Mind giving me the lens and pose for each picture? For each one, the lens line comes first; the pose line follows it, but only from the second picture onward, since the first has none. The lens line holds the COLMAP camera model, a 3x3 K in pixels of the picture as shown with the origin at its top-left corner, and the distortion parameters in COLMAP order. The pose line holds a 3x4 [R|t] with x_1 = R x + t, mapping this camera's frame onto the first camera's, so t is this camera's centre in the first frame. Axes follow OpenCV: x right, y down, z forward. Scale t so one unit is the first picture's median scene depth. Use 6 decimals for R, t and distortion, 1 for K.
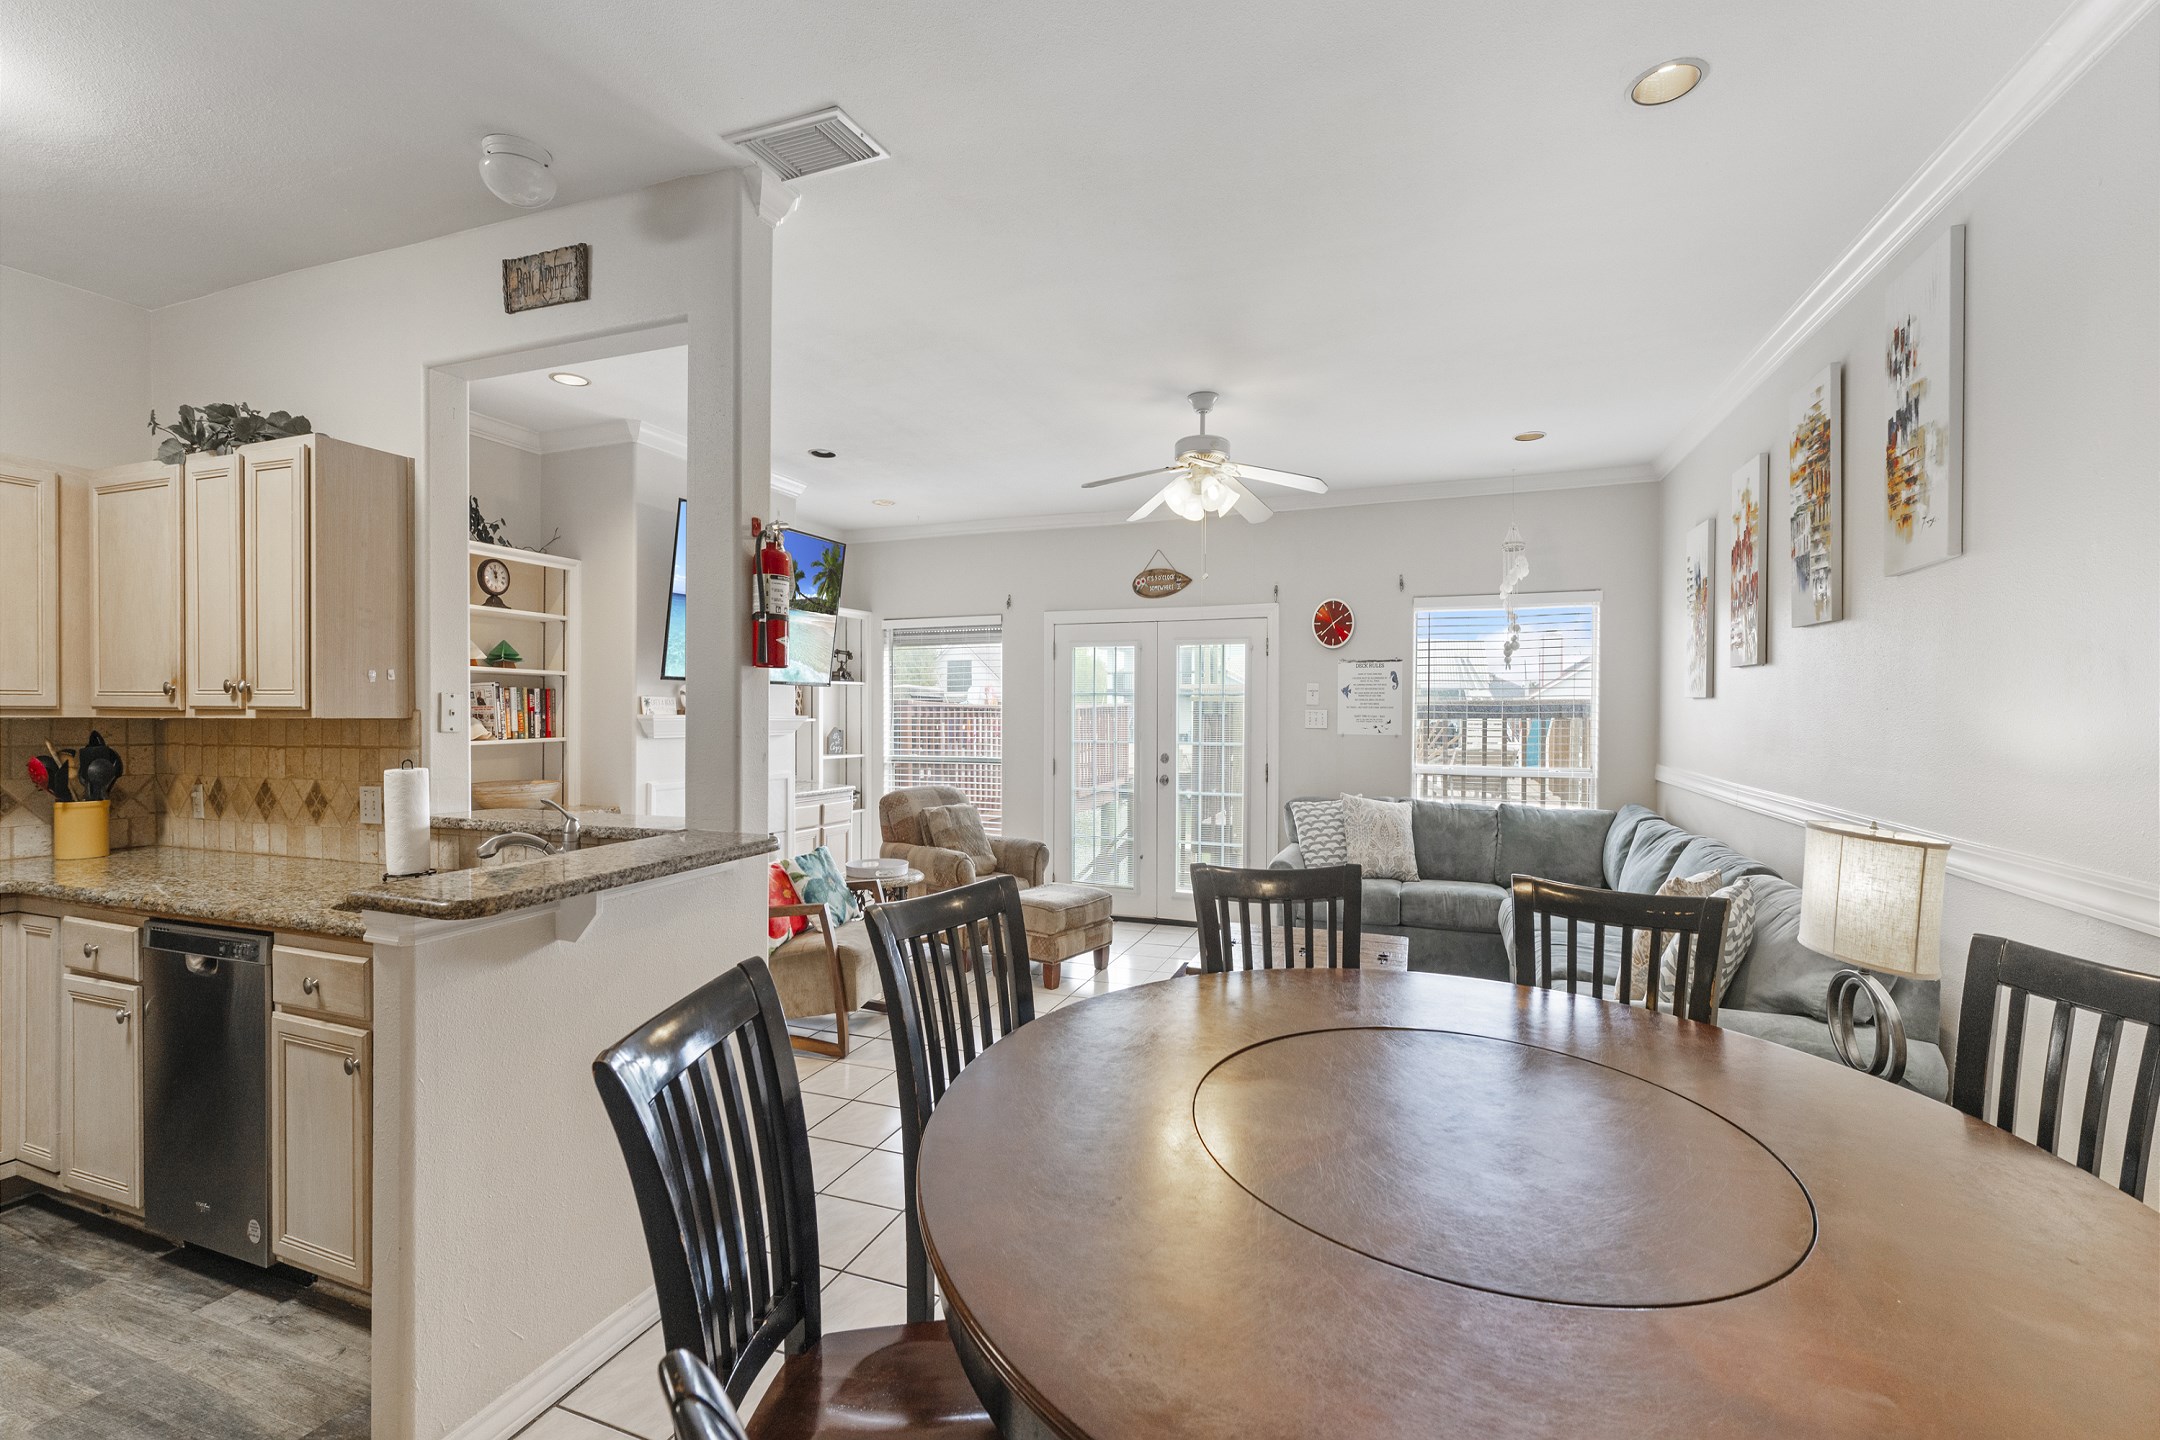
lens RADIAL K [[874.6, 0, 1100.1], [0, 874.6, 720.6], [0, 0, 1]] dist [0.000143, -0.000415]
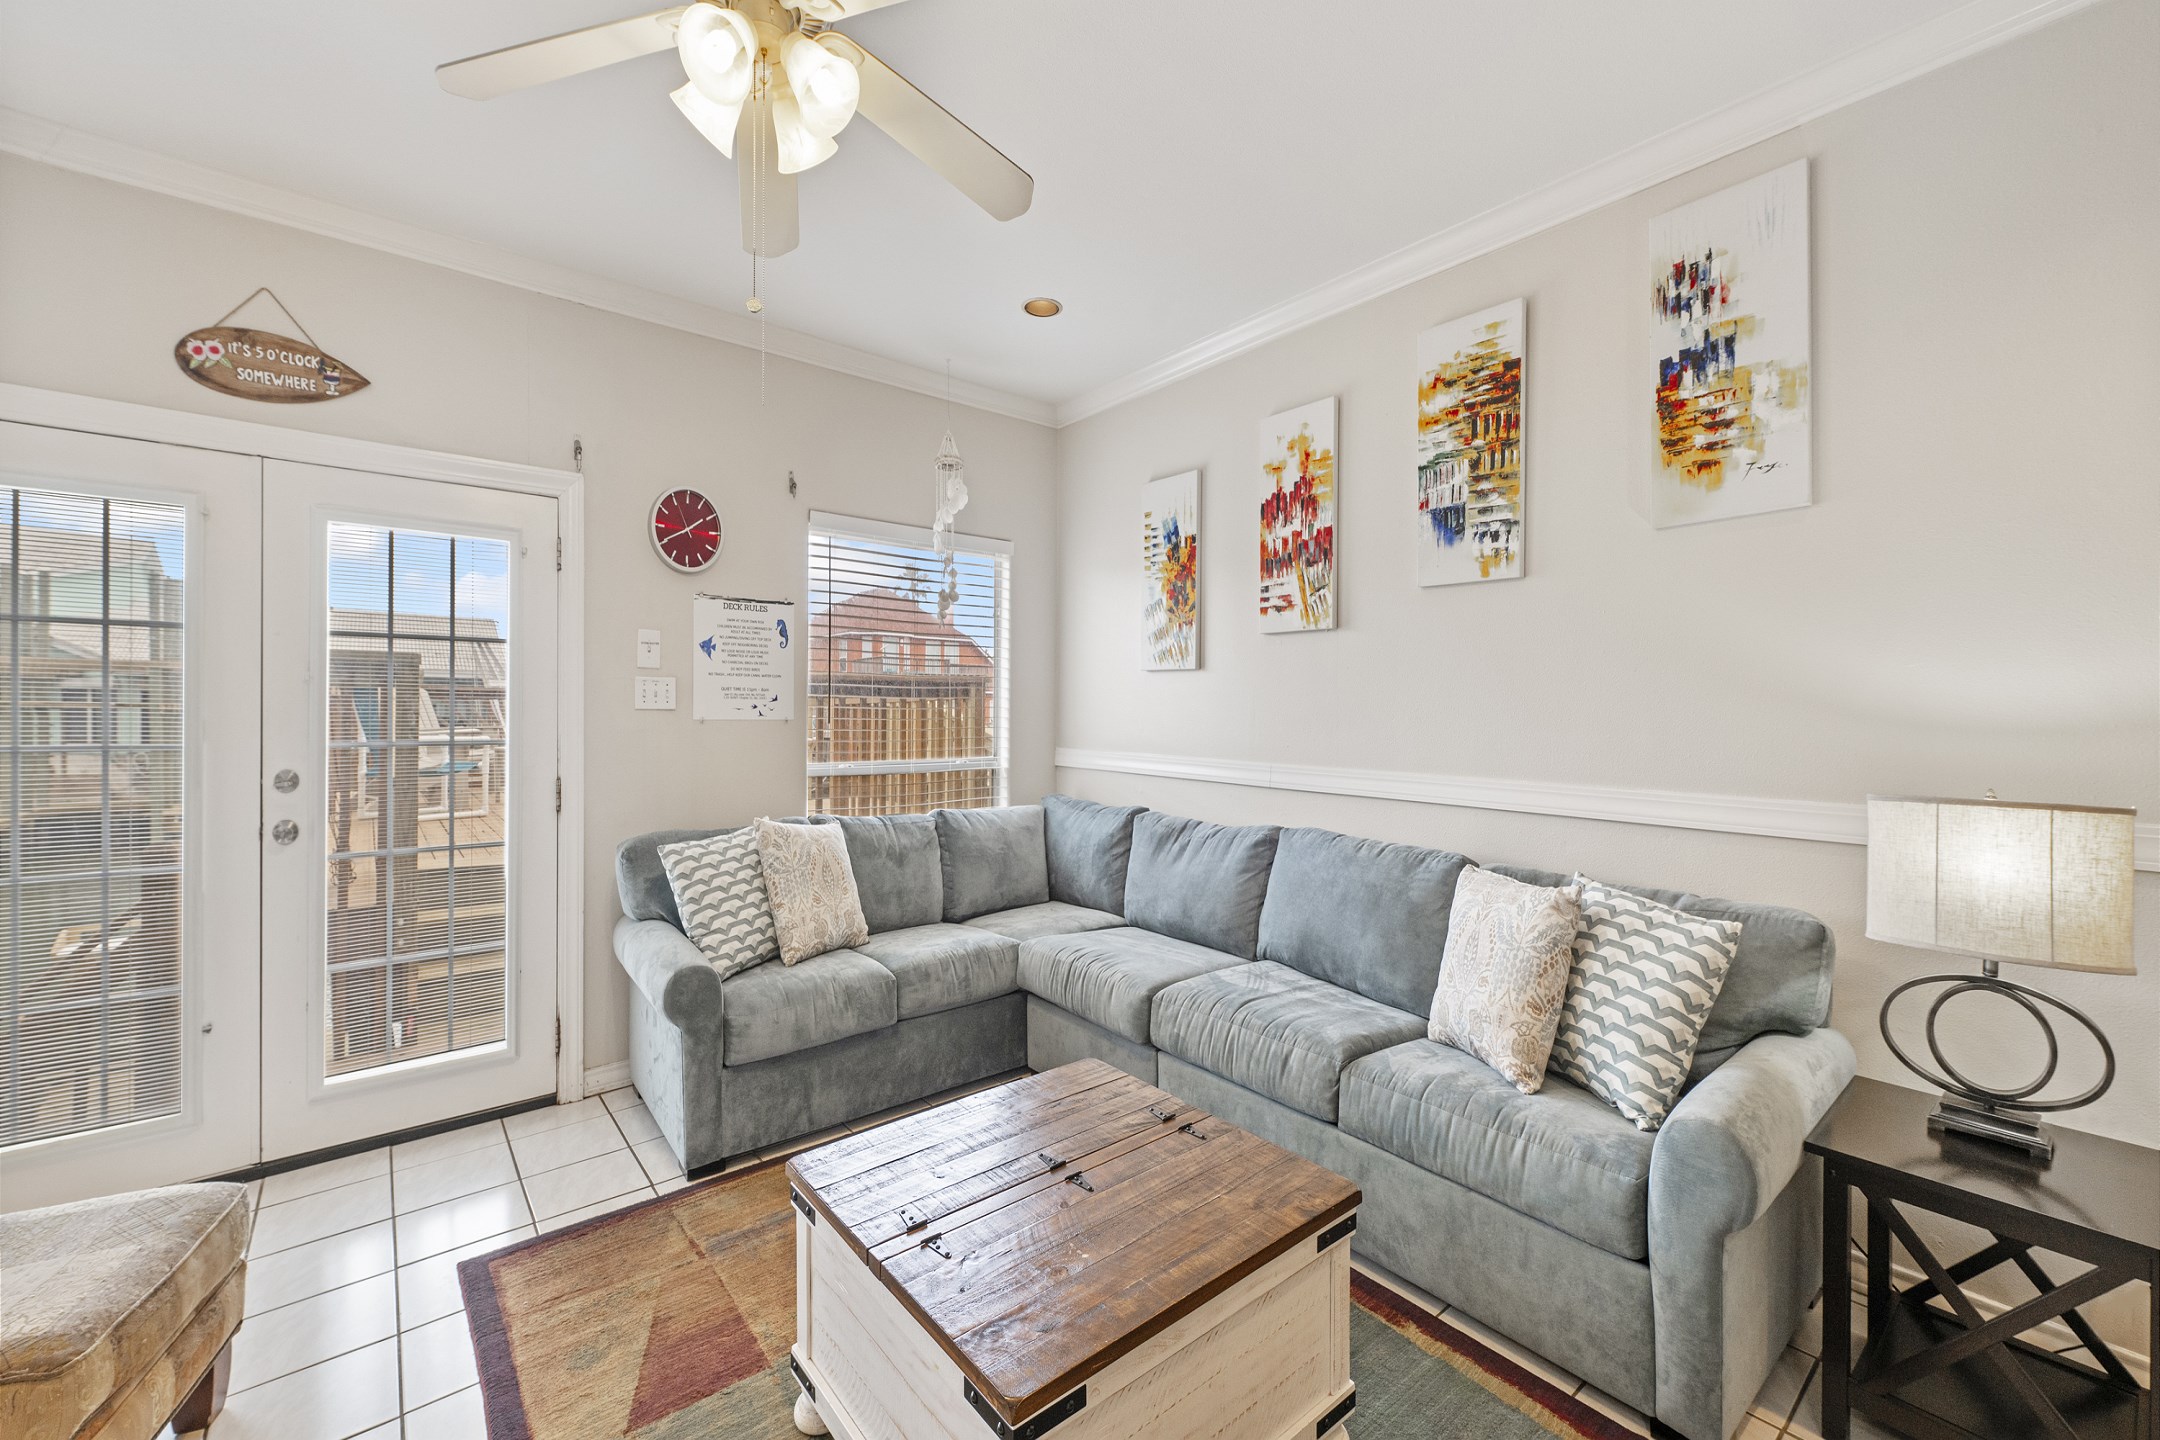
lens RADIAL K [[874.6, 0, 1083.2], [0, 874.6, 711.2], [0, 0, 1]] dist [0.000143, -0.000415]
pose [[0.513675, -0.001896, 0.857983, -0.179249], [0.006963, 0.999974, -0.001959, 0.024098], [-0.857957, 0.006981, 0.513675, 0.865685]]
